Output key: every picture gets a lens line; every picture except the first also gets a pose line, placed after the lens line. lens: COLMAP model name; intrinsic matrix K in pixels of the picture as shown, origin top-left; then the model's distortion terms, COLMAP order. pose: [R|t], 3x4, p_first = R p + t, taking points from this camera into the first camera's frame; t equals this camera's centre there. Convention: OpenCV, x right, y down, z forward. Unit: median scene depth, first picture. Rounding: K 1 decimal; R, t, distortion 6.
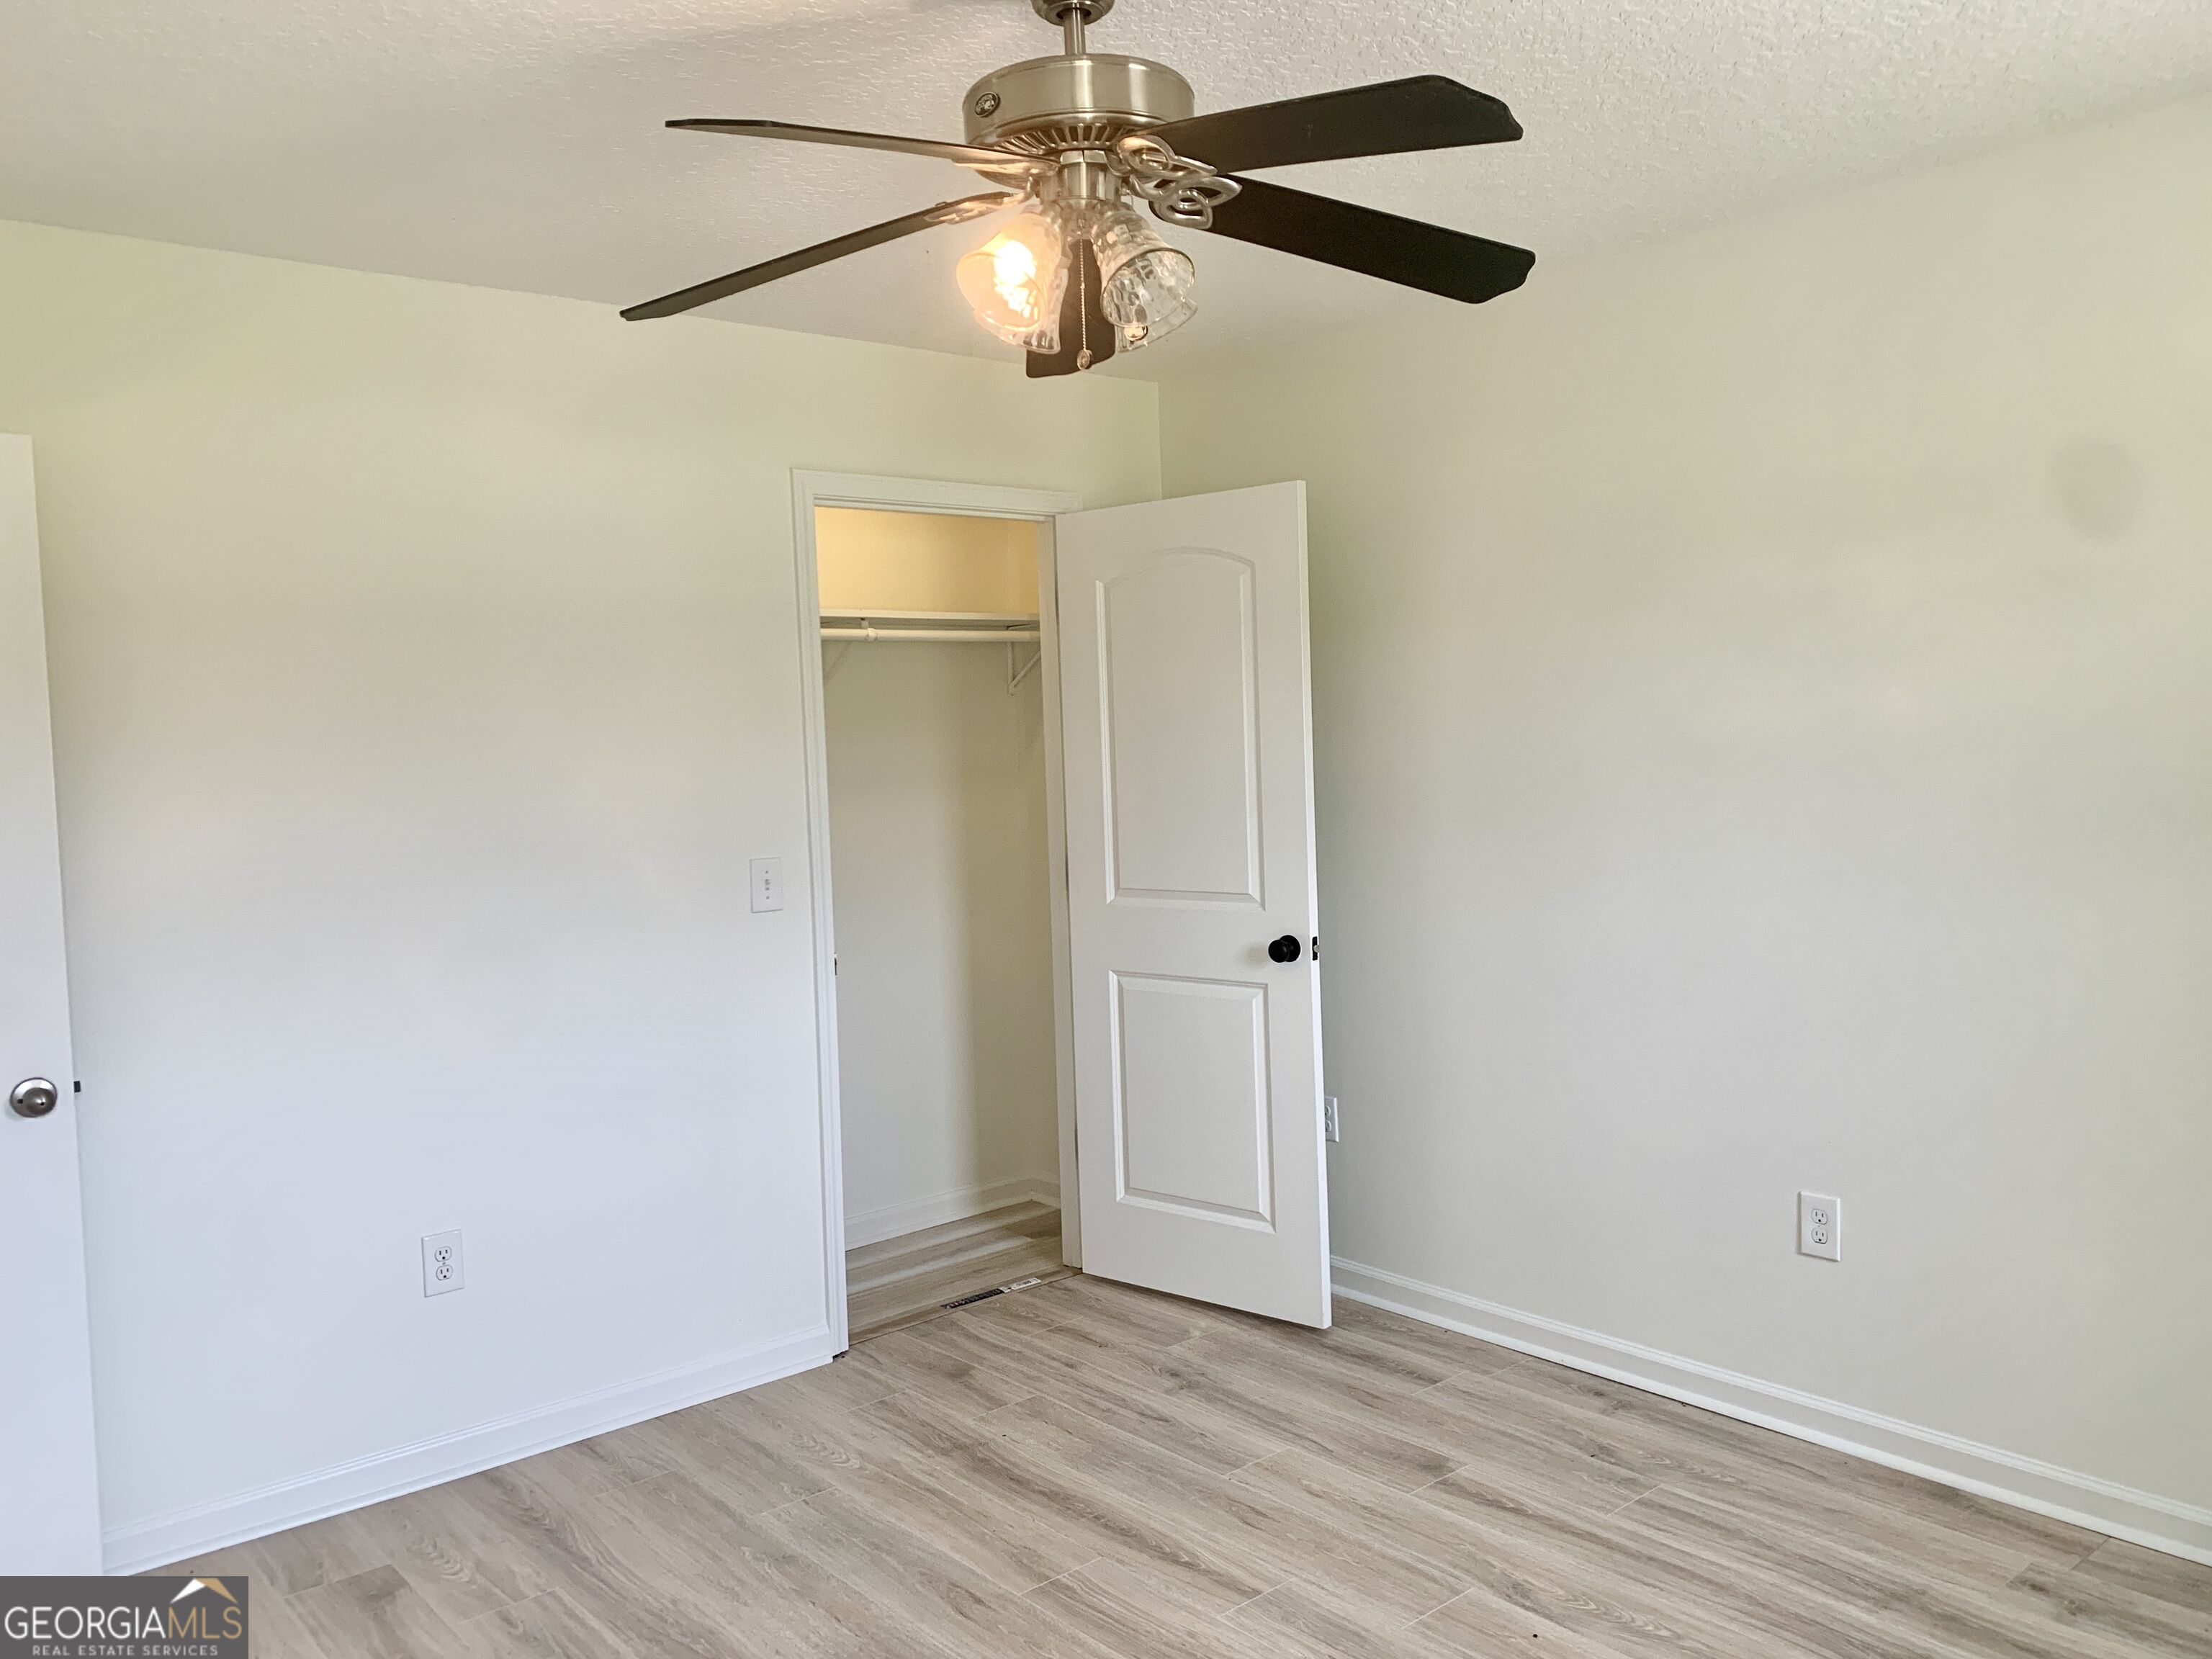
lens RADIAL K [[1672.5, 0, 1088.3], [0, 1672.5, 821.4], [0, 0, 1]] dist [0.010035, 0.002588]
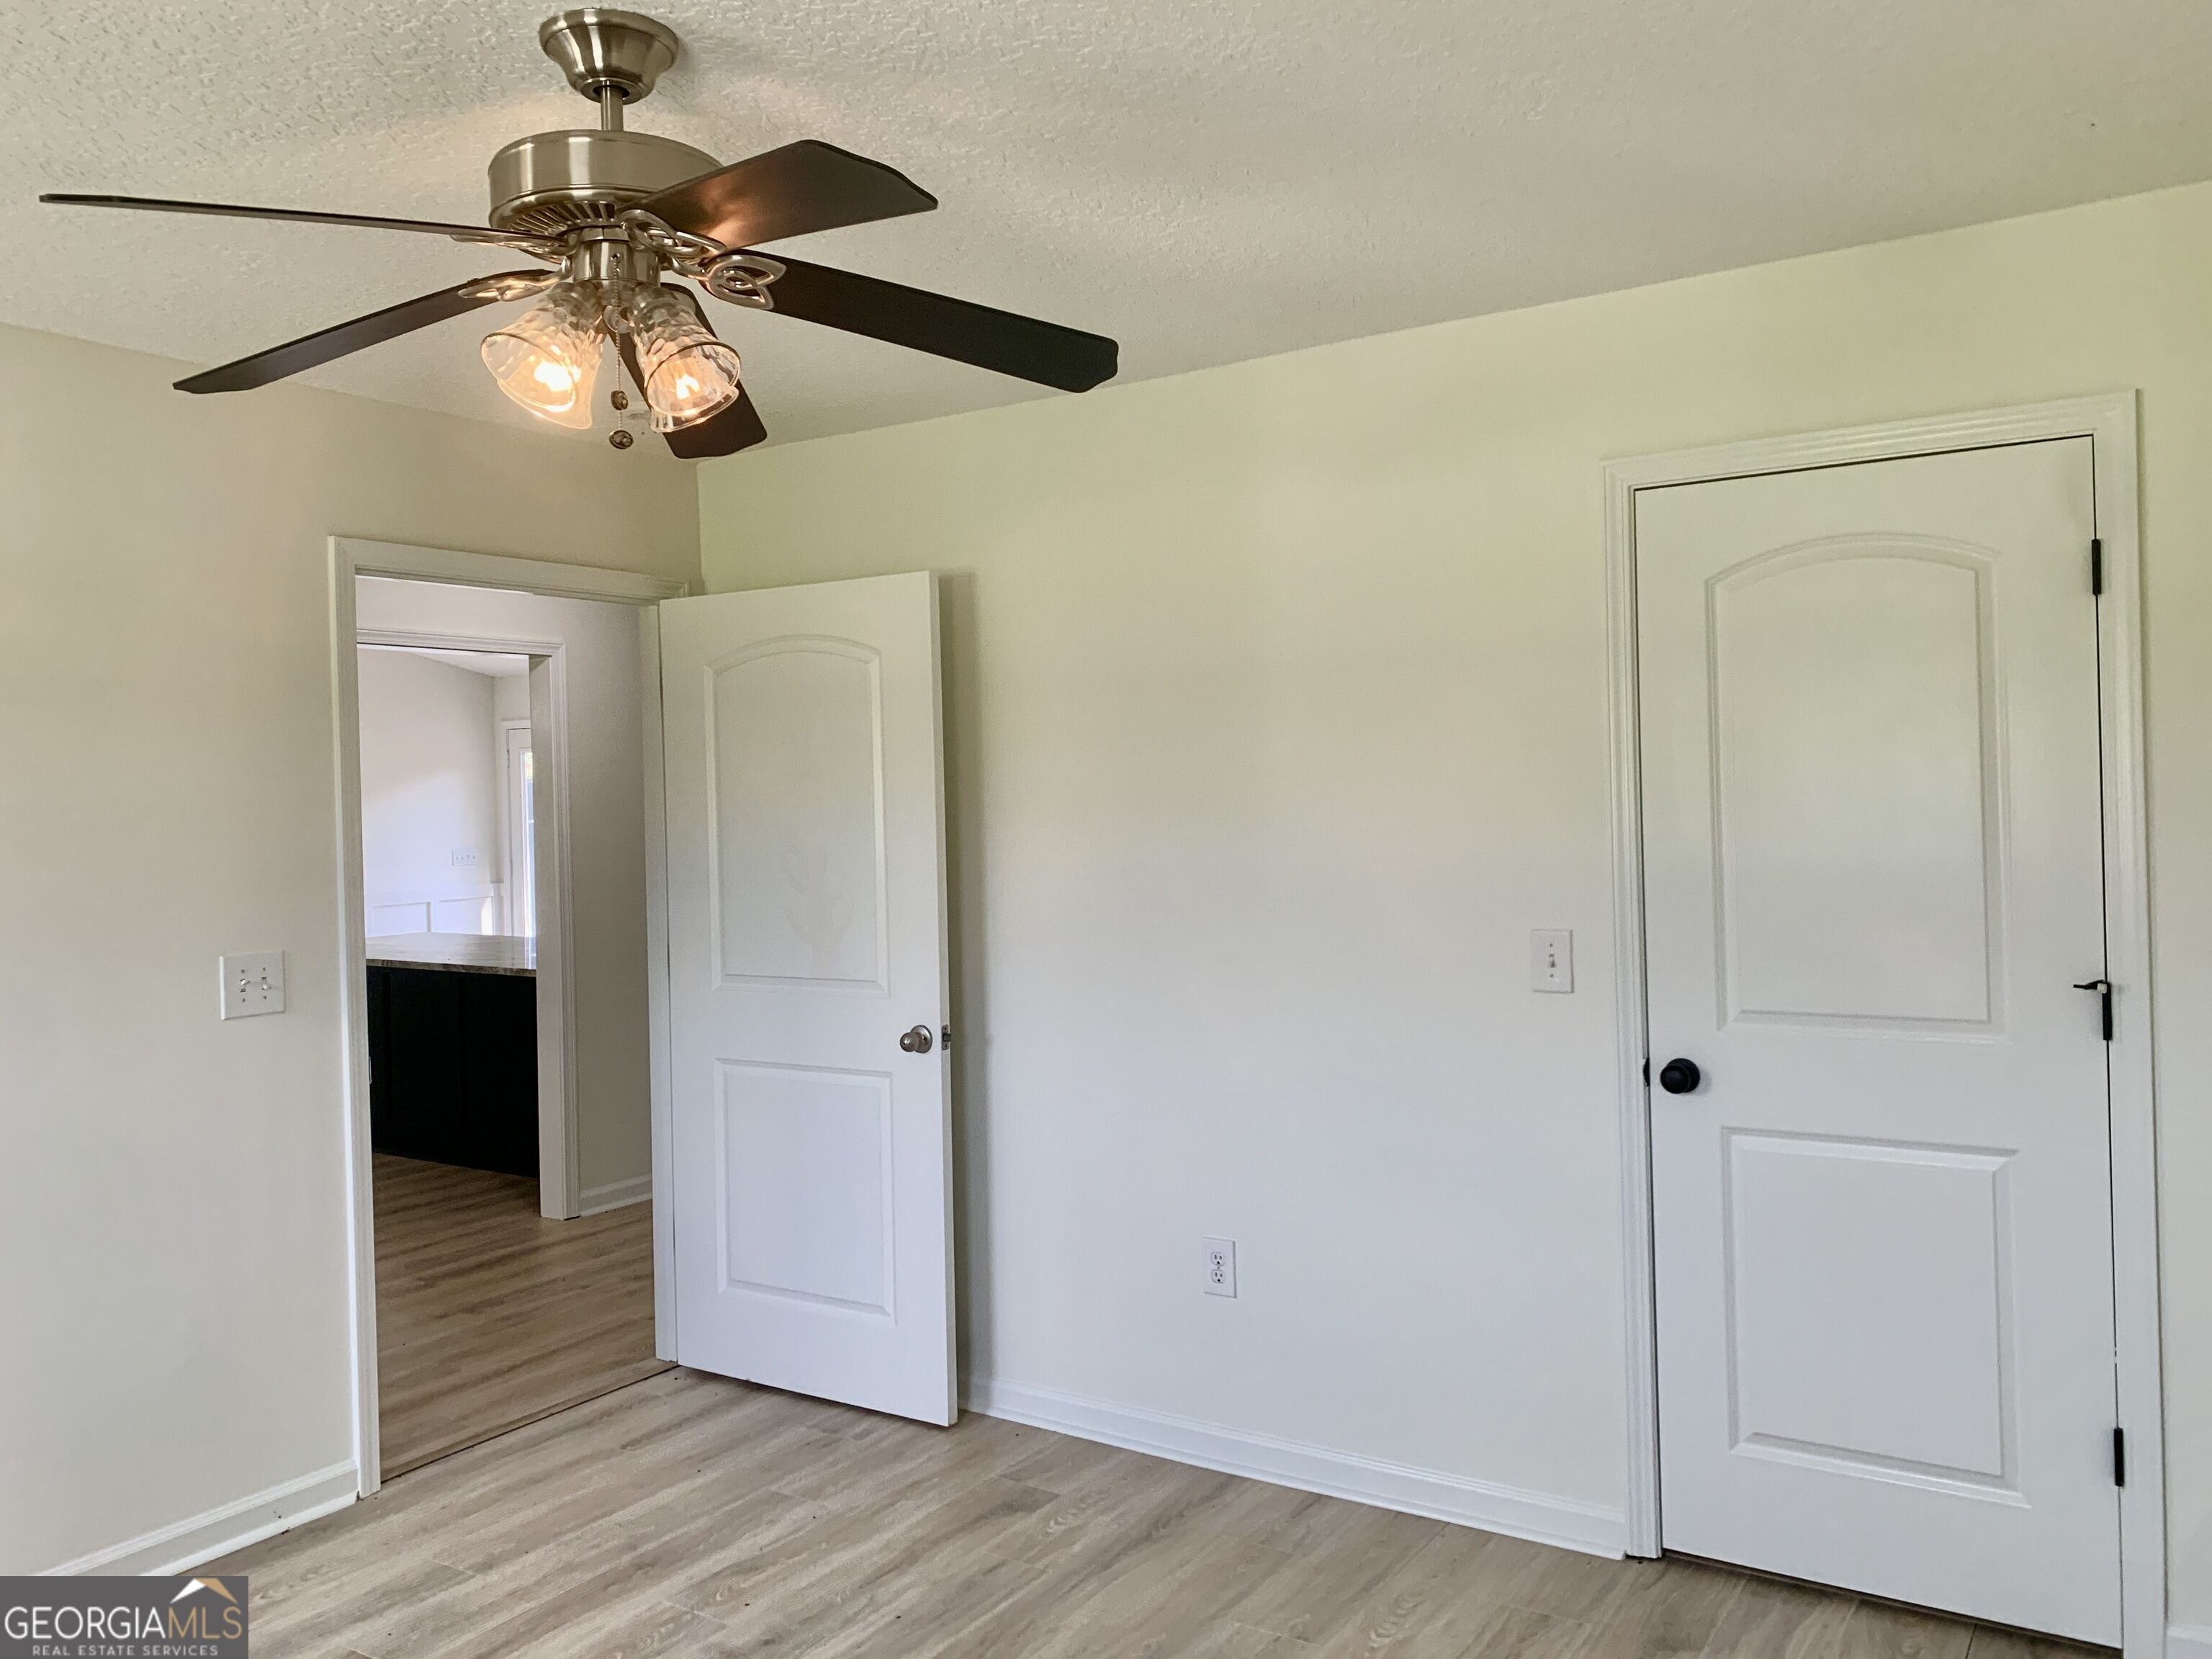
lens RADIAL K [[1679.0, 0, 1105.0], [0, 1679.0, 806.6], [0, 0, 1]] dist [0.007672, 0.000411]
pose [[0.309405, 0.033634, -0.950335, 0.702298], [-0.040519, 0.998933, 0.022162, -0.063723], [0.950067, 0.031650, 0.310438, 0.665412]]
